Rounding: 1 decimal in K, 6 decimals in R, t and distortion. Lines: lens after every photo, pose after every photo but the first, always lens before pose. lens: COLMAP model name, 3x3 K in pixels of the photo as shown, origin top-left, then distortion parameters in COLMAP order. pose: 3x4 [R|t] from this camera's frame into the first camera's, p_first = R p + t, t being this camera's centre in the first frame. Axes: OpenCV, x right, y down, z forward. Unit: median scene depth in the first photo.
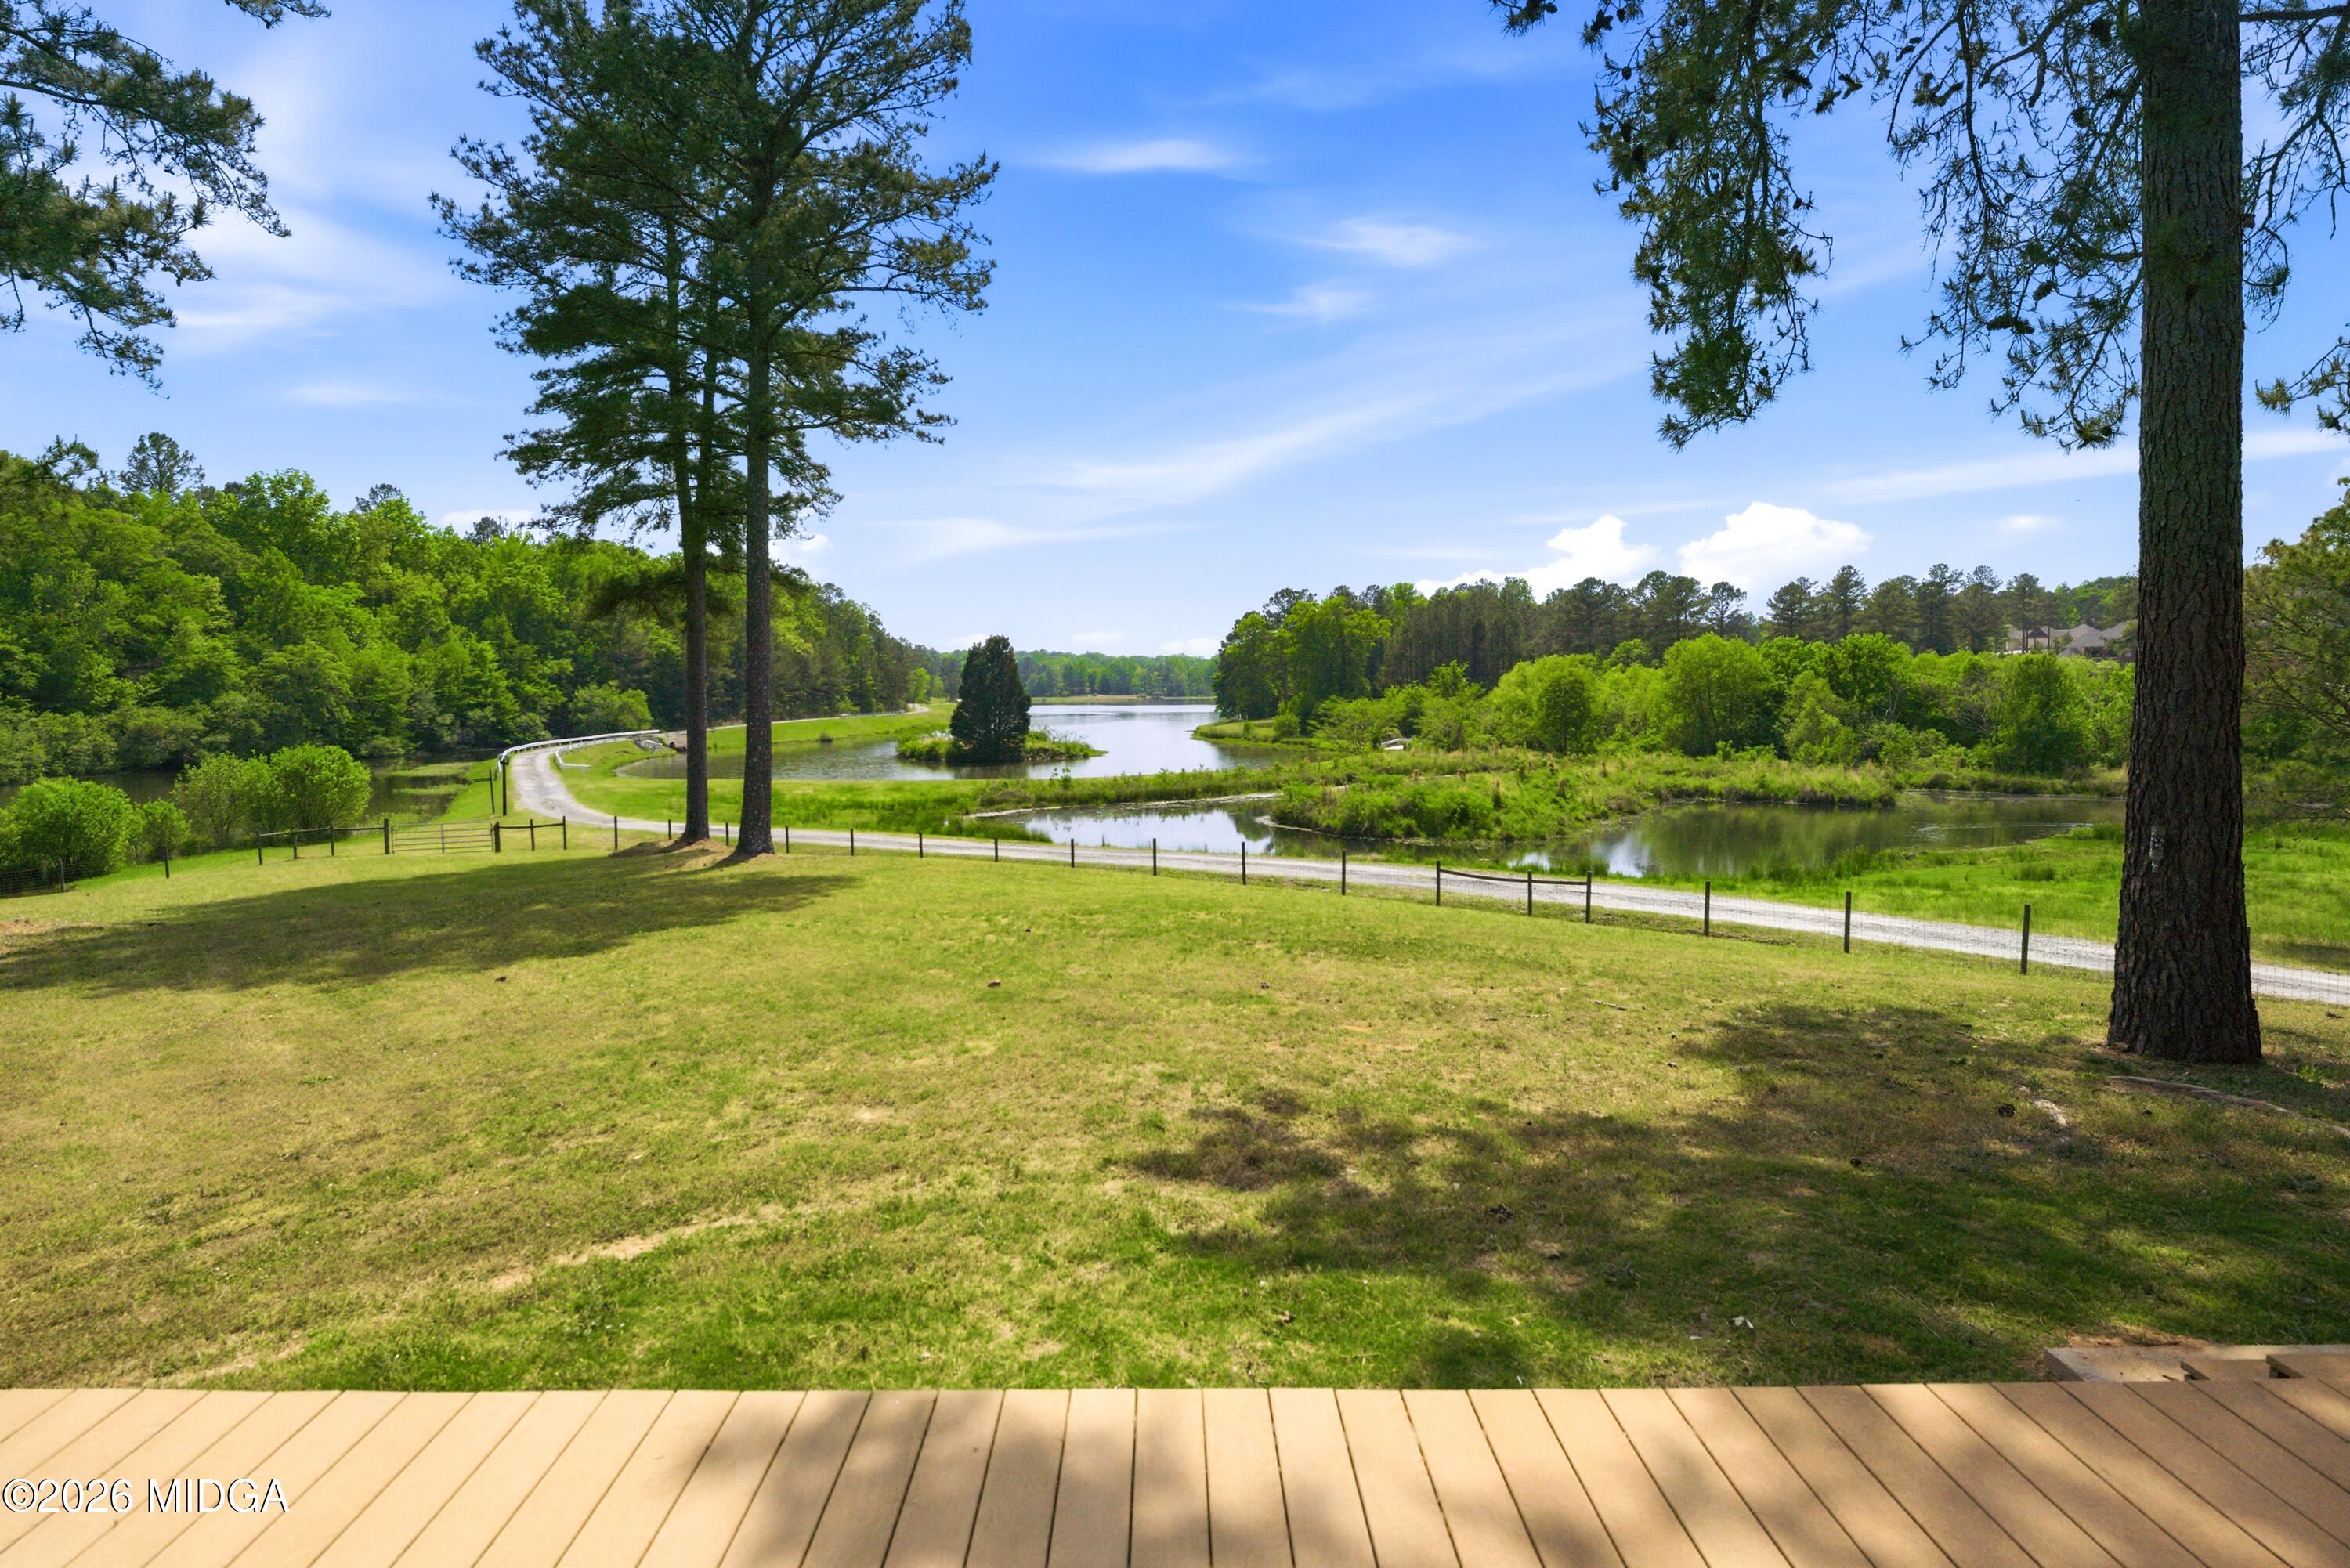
lens RADIAL K [[1185.0, 0, 1164.2], [0, 1185.0, 765.7], [0, 0, 1]] dist [0.000237, 0.000347]
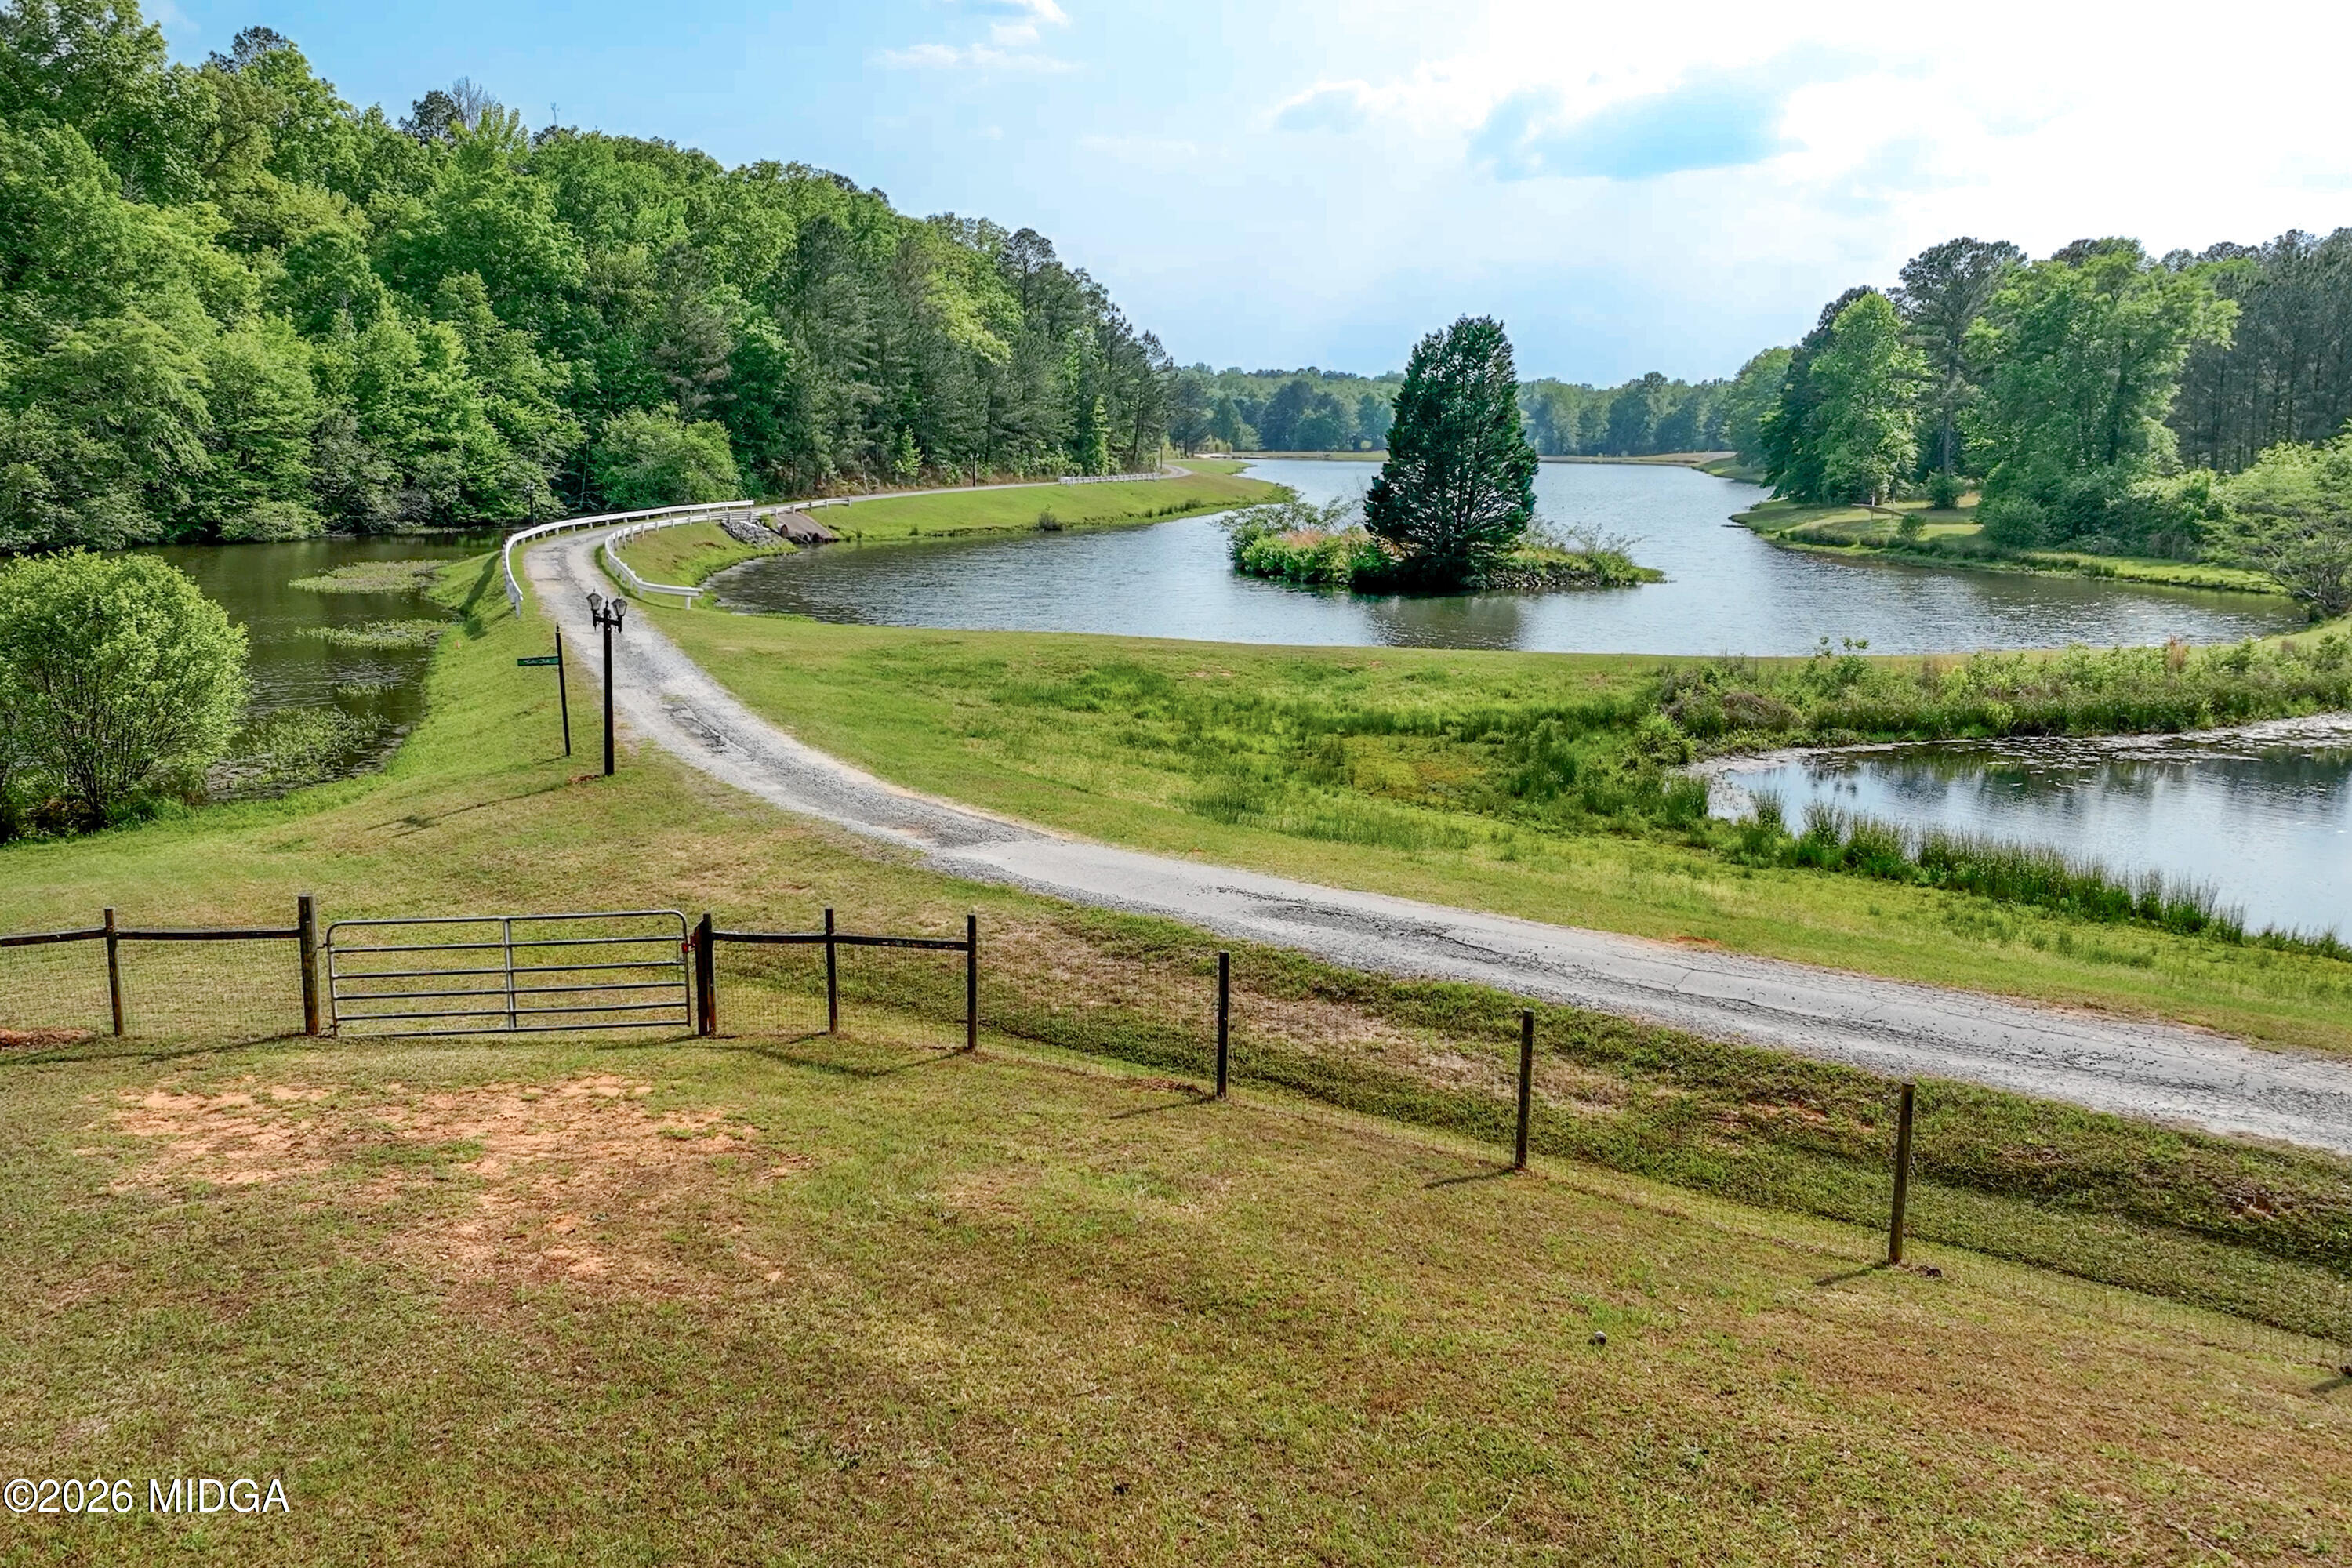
lens RADIAL K [[1937.2, 0, 1181.4], [0, 1937.2, 773.8], [0, 0, 1]] dist [0.015898, -0.013768]
pose [[0.988902, 0.045382, -0.141466, -0.152352], [-0.029999, 0.993585, 0.109038, -0.012355], [0.145506, -0.103584, 0.983920, 0.230152]]
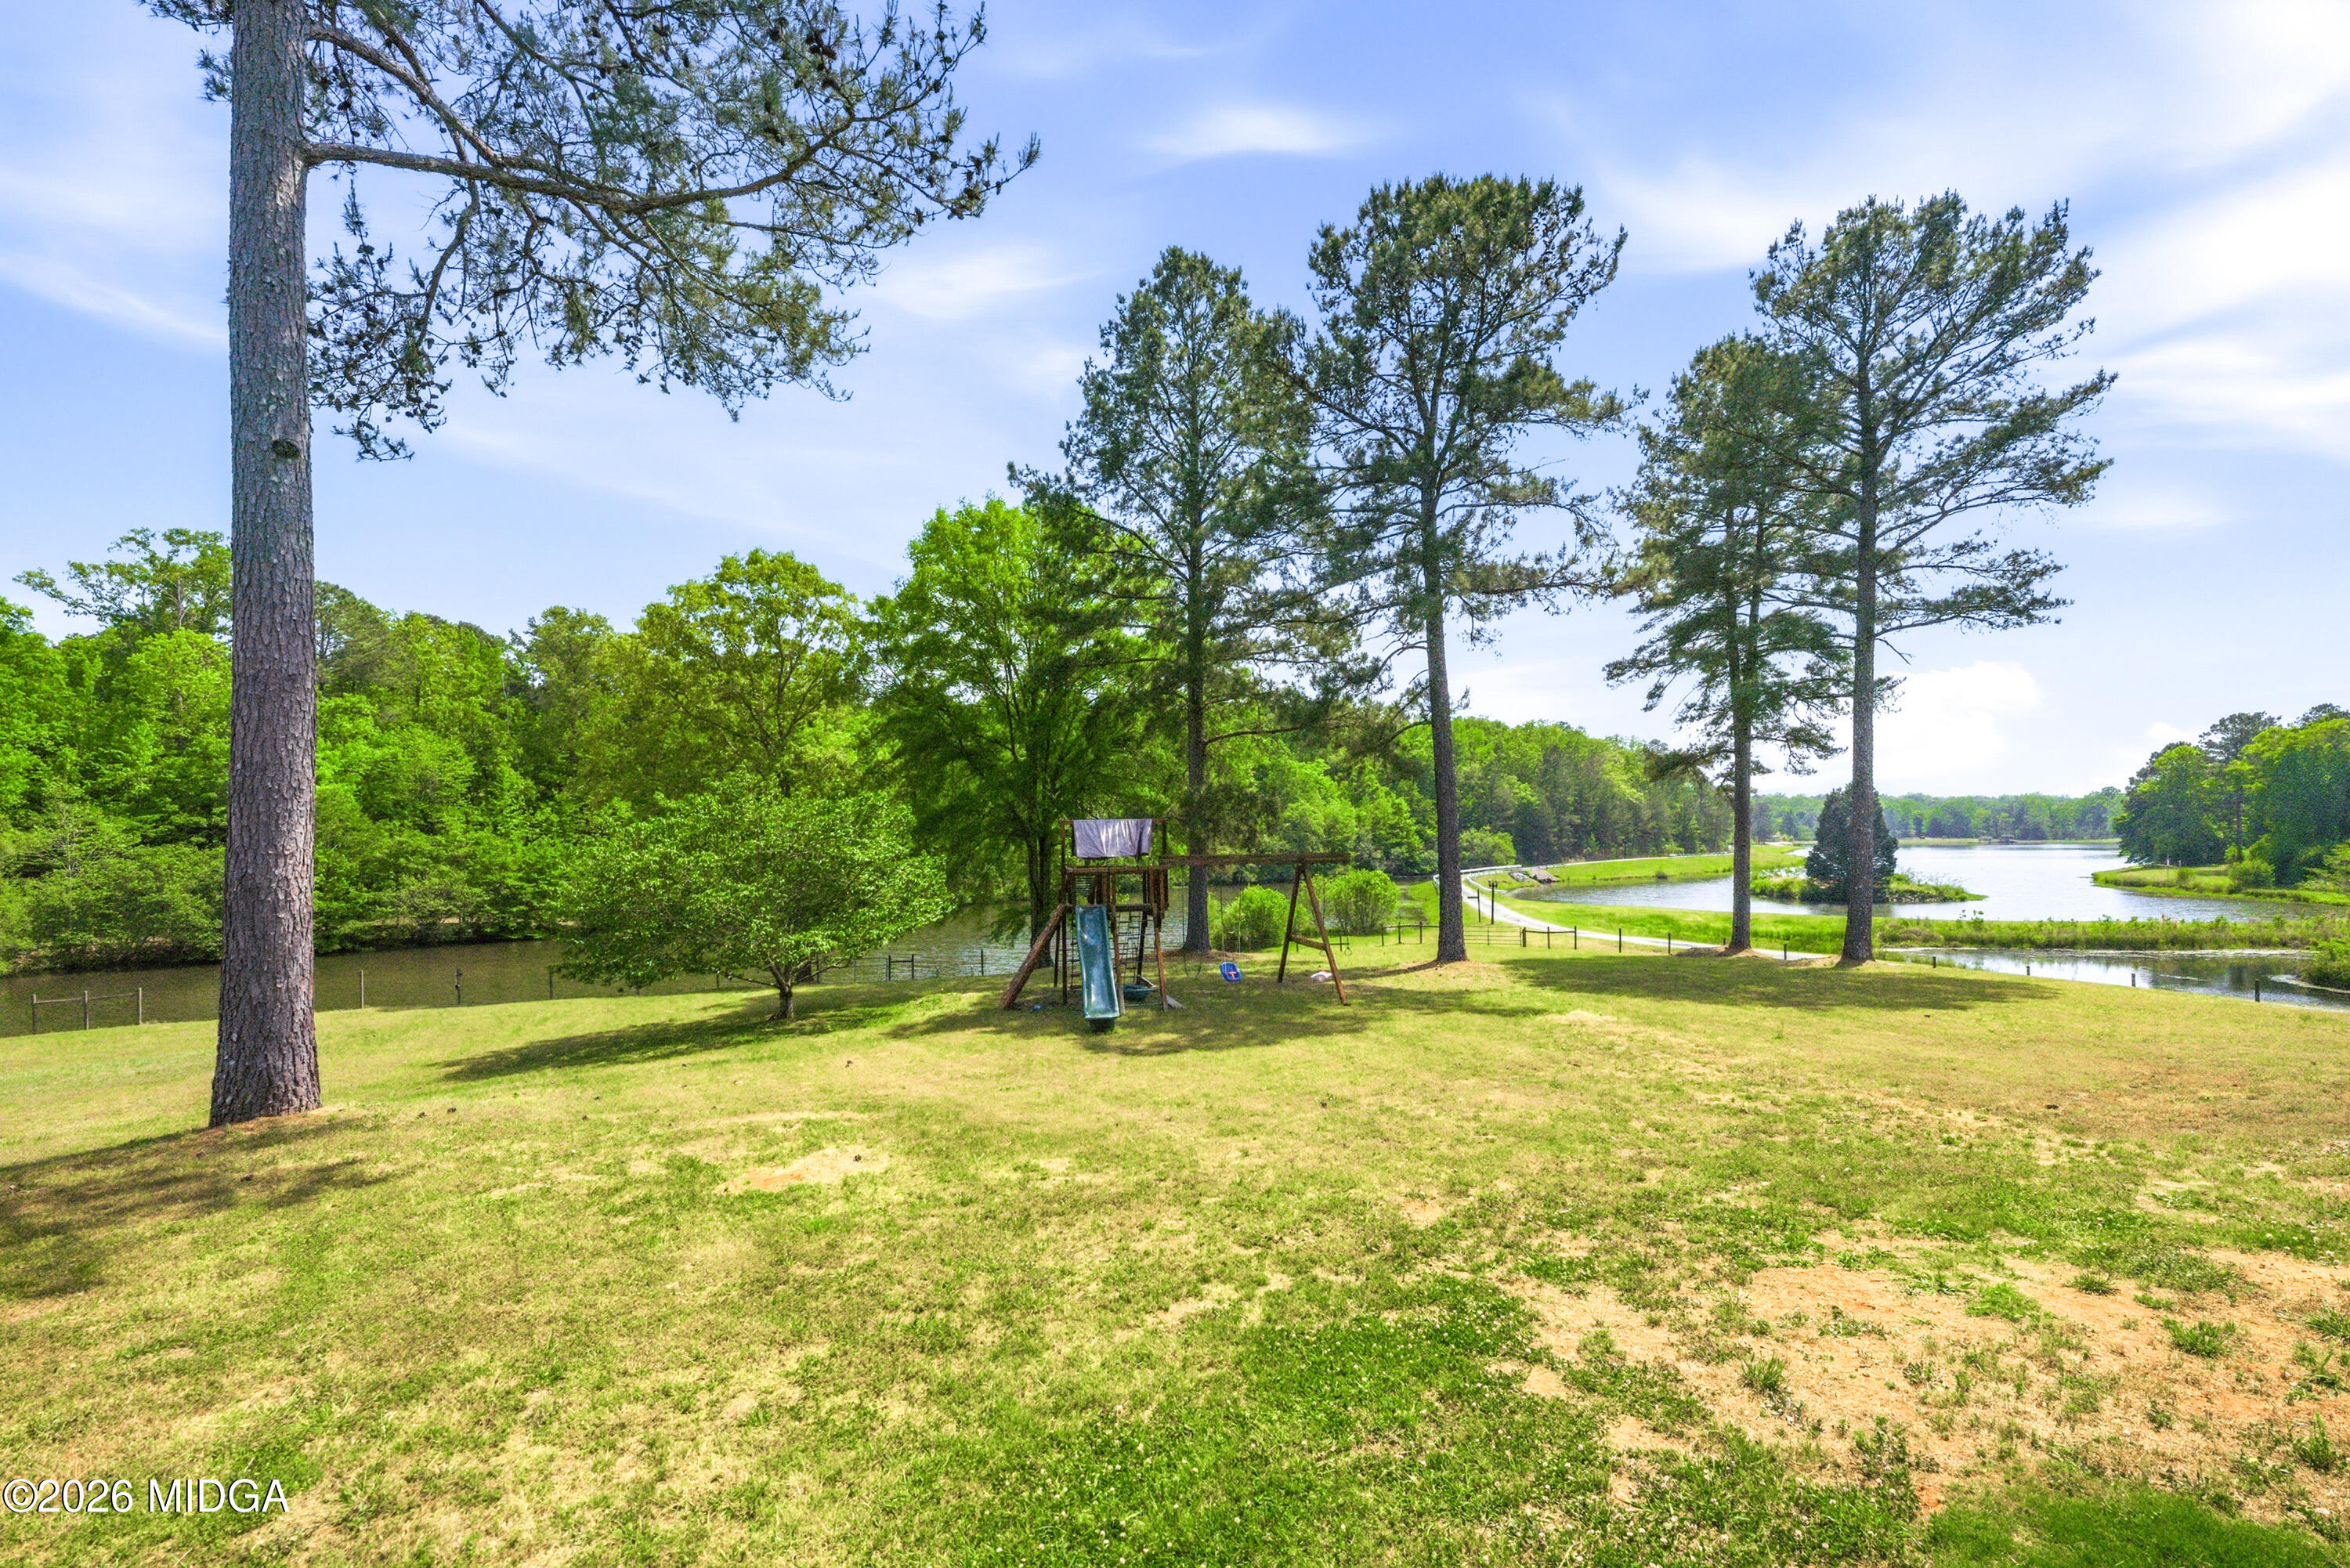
lens RADIAL K [[997.6, 0, 1181.4], [0, 997.6, 840.7], [0, 0, 1]] dist [0.003050, 0.000967]
pose [[0.774069, 0.004072, -0.633088, -0.049333], [-0.039367, 0.998354, -0.041712, 0.003928], [0.631876, 0.057211, 0.772955, -0.064413]]
